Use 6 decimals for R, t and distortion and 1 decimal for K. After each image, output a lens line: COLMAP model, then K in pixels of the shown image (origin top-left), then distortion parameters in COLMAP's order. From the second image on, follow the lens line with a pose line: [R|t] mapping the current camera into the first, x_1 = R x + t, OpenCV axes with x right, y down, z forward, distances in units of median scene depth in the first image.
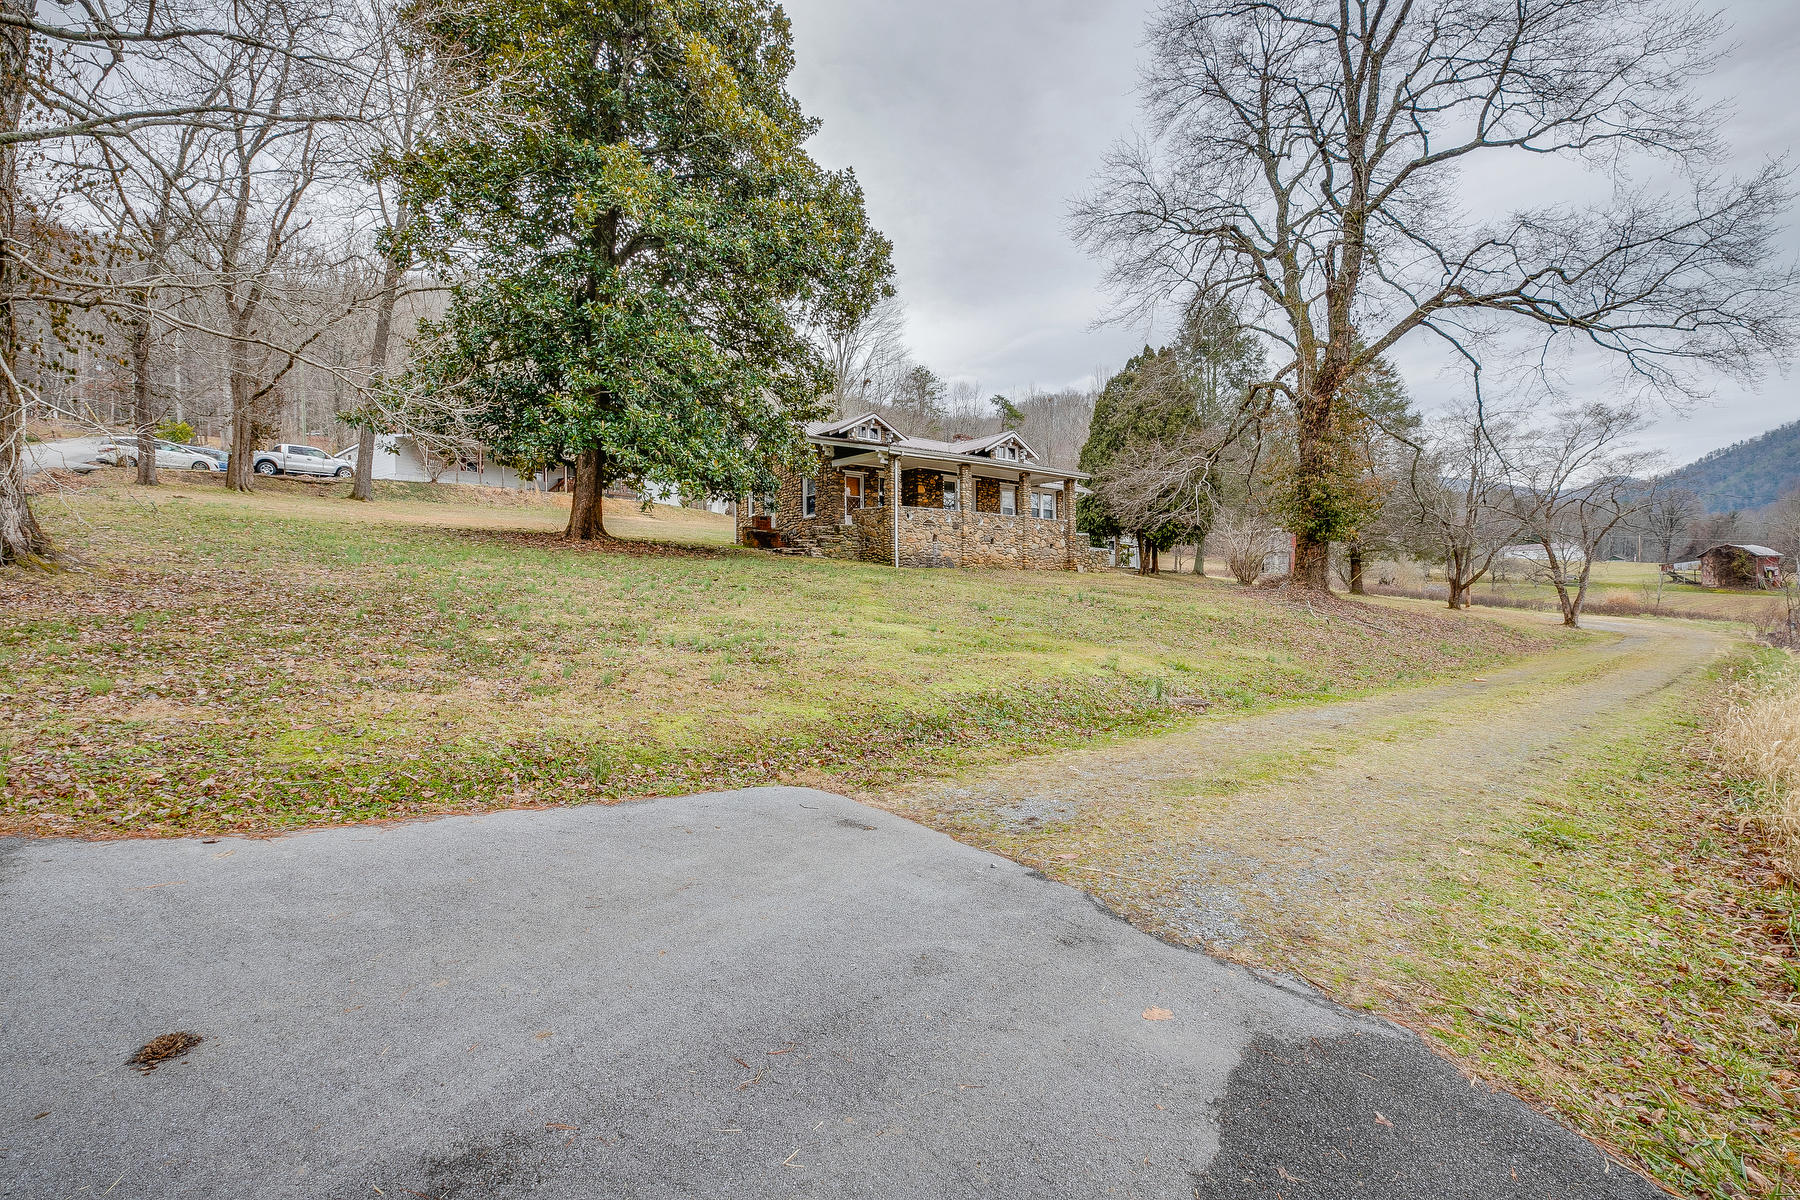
lens RADIAL K [[872.8, 0, 900.0], [0, 872.8, 600.0], [0, 0, 1]] dist [0.001914, 0.000078]
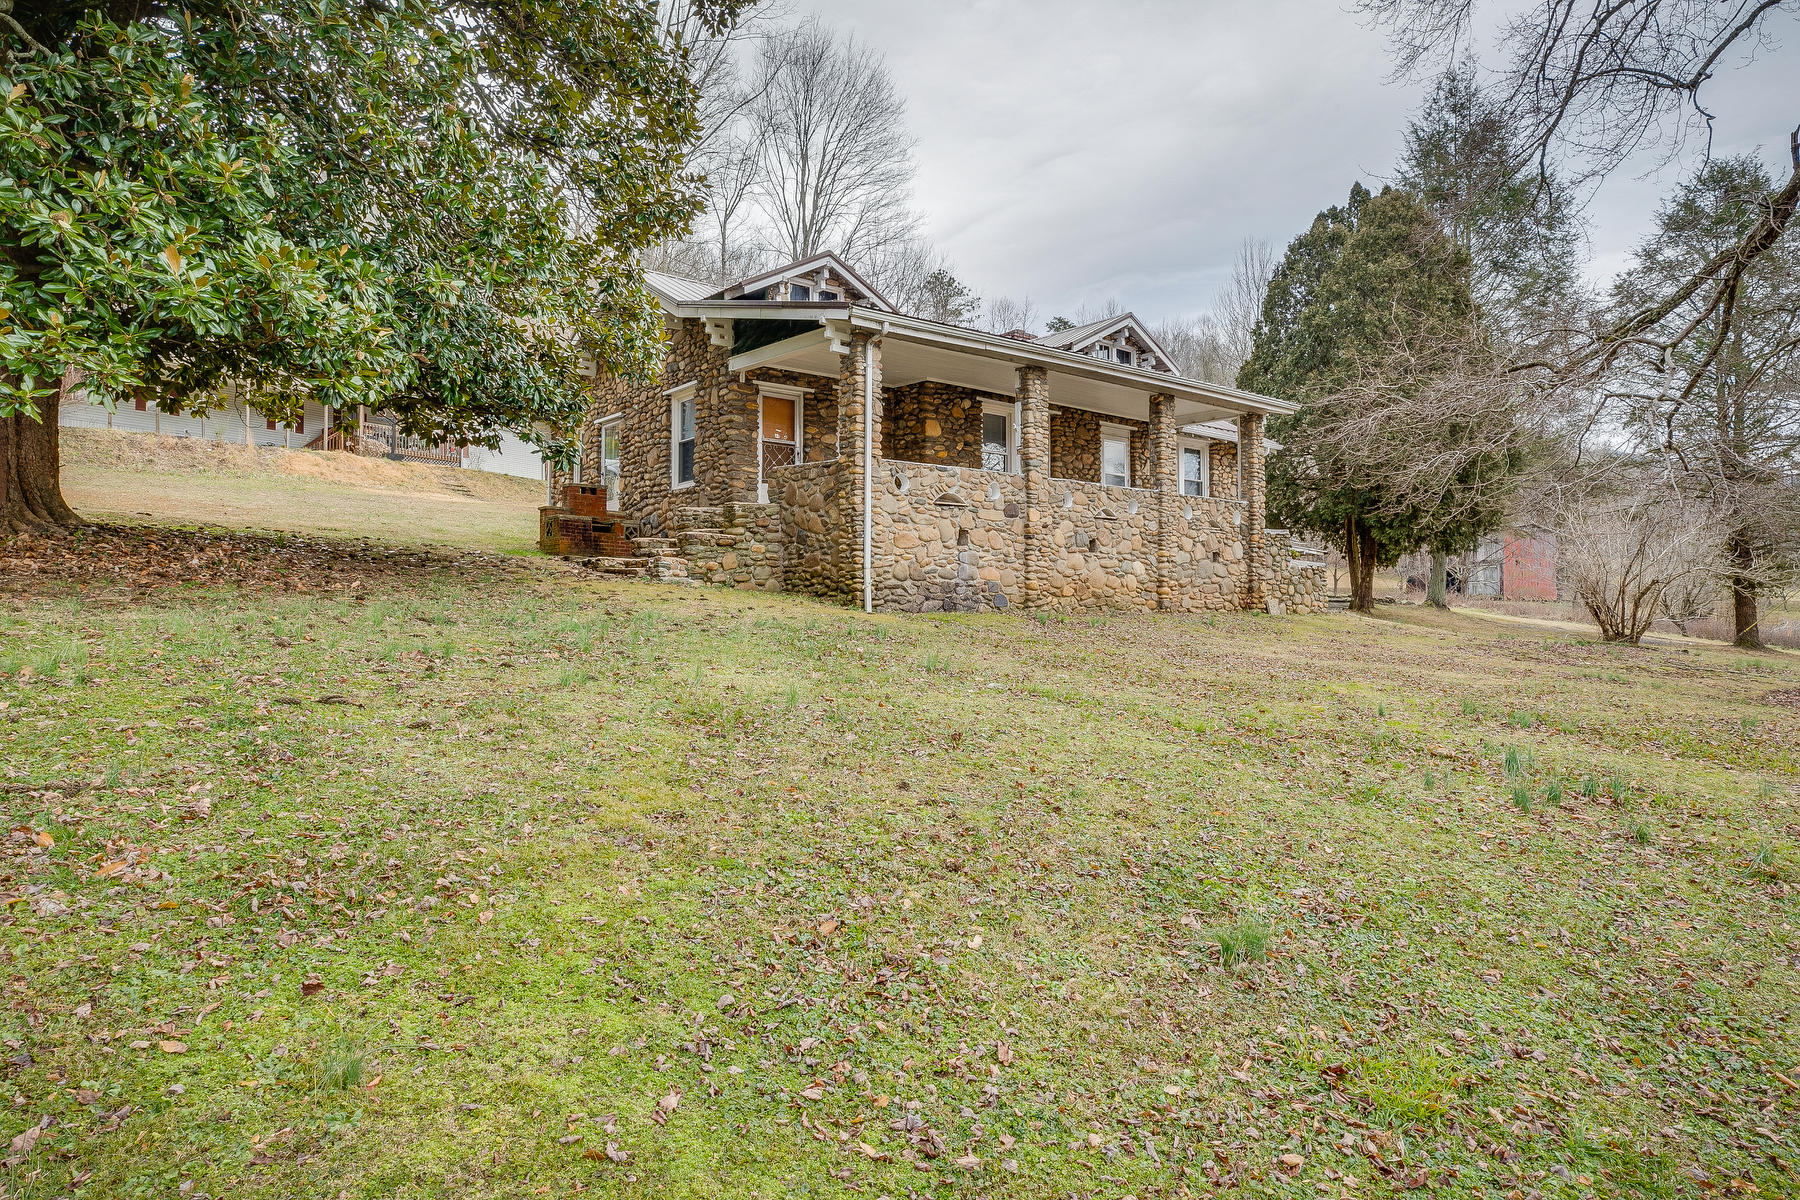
lens RADIAL K [[1148.4, 0, 900.0], [0, 1148.4, 600.0], [0, 0, 1]] dist [0.000912, -0.000084]
pose [[0.999881, 0.011019, -0.010833, 0.015252], [-0.011162, 0.999850, -0.013280, -0.031250], [0.010685, 0.013399, 0.999853, 0.420464]]
